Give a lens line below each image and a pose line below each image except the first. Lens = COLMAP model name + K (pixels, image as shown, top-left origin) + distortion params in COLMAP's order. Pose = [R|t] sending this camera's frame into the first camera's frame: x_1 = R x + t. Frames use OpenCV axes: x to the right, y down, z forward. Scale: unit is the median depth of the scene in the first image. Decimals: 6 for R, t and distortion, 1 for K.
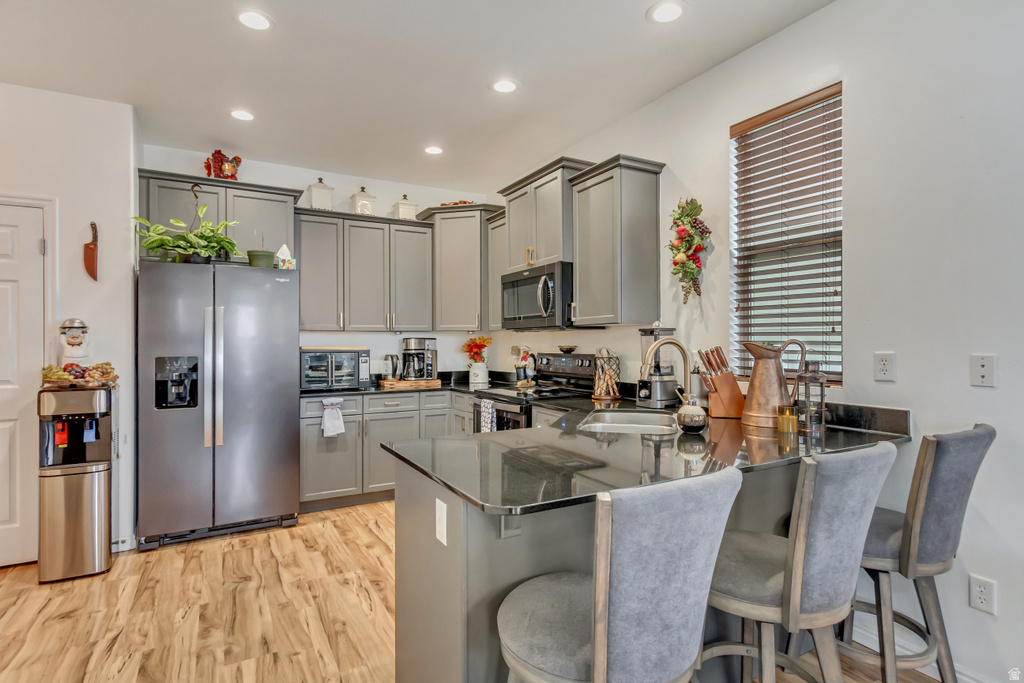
lens RADIAL K [[521.5, 0, 512.0], [0, 521.5, 341.5], [0, 0, 1]] dist [-0.001933, -0.000975]
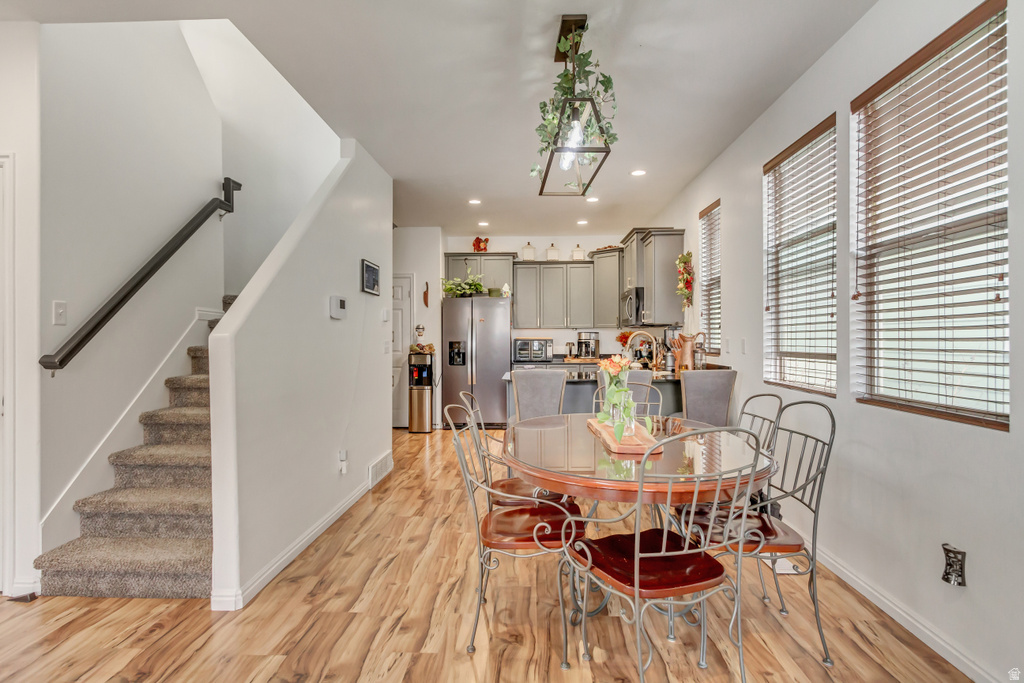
lens RADIAL K [[543.6, 0, 507.7], [0, 543.6, 337.5], [0, 0, 1]] dist [0.004272, 0.000351]
pose [[0.849662, -0.000152, -0.527328, 0.604142], [0.000663, 0.999999, 0.000780, 0.009627], [0.527327, -0.001012, 0.849662, -0.671554]]
